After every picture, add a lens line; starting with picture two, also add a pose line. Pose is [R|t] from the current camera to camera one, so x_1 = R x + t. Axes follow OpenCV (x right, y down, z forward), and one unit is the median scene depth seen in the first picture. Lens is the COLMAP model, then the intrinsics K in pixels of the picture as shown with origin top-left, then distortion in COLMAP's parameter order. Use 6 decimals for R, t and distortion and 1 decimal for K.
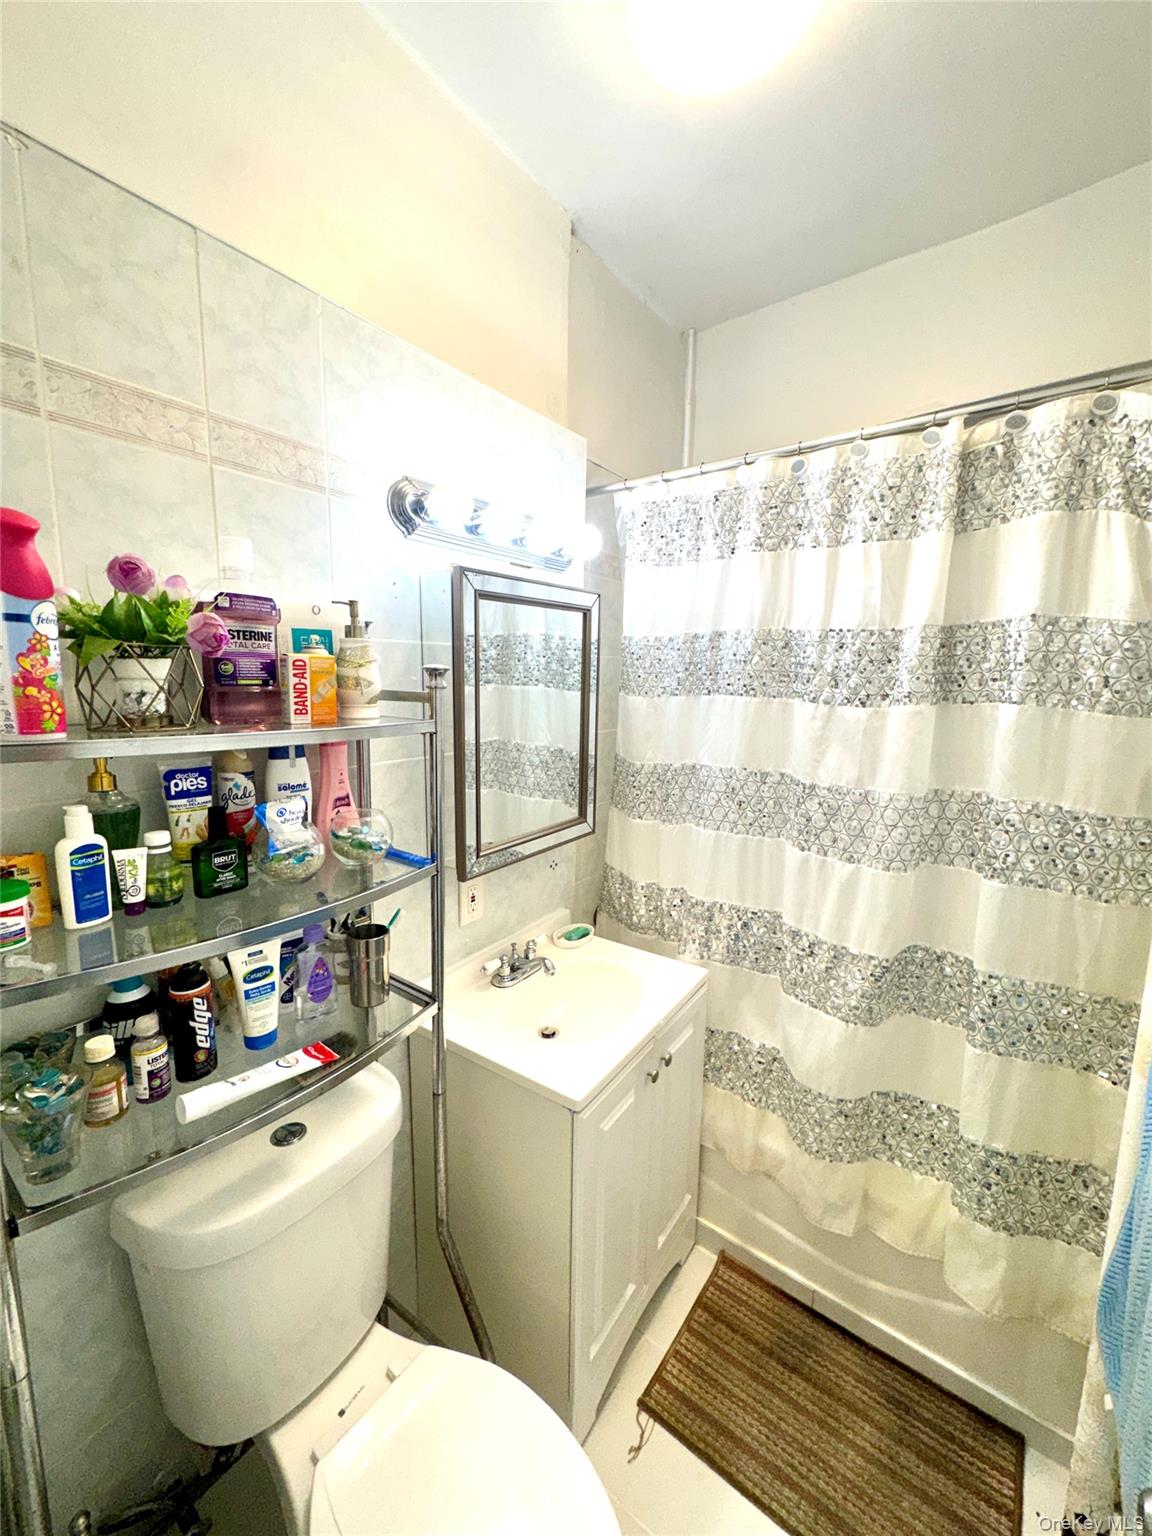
lens RADIAL K [[609.4, 0, 578.9], [0, 609.4, 762.2], [0, 0, 1]] dist [-0.003203, 0.000742]
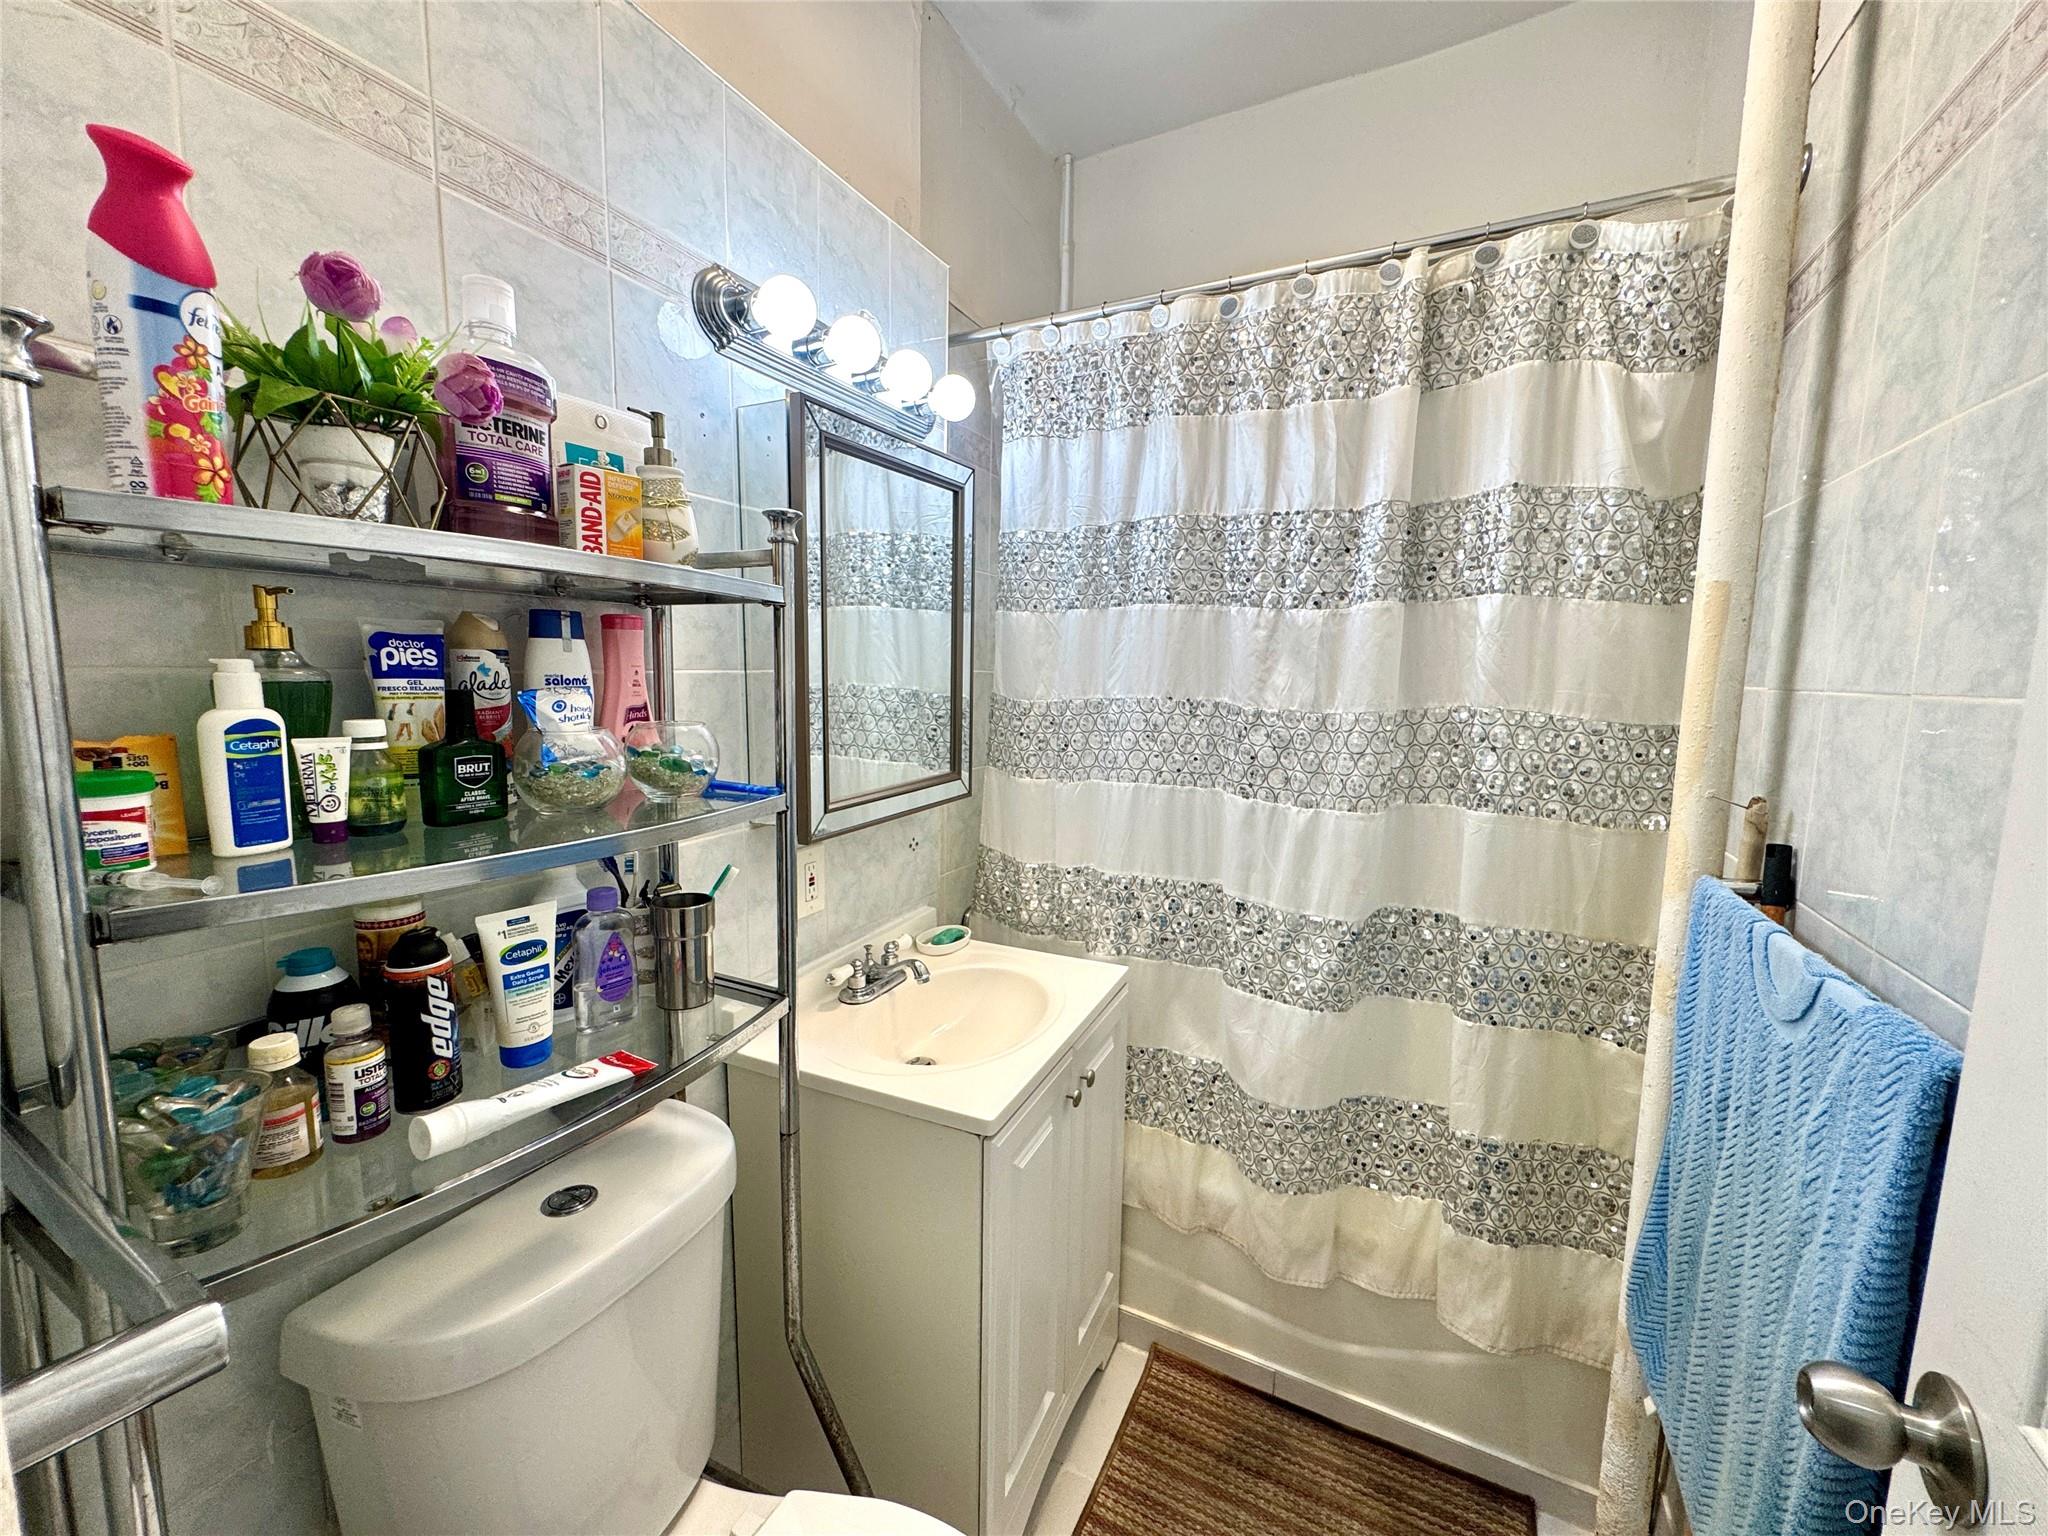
lens RADIAL K [[812.5, 0, 1022.8], [0, 812.5, 766.4], [0, 0, 1]] dist [-0.003203, 0.000742]
pose [[0.985229, -0.021969, 0.169825, -0.109532], [0.025676, 0.999477, -0.019665, 0.142044], [-0.169304, 0.023735, 0.985278, 0.027127]]
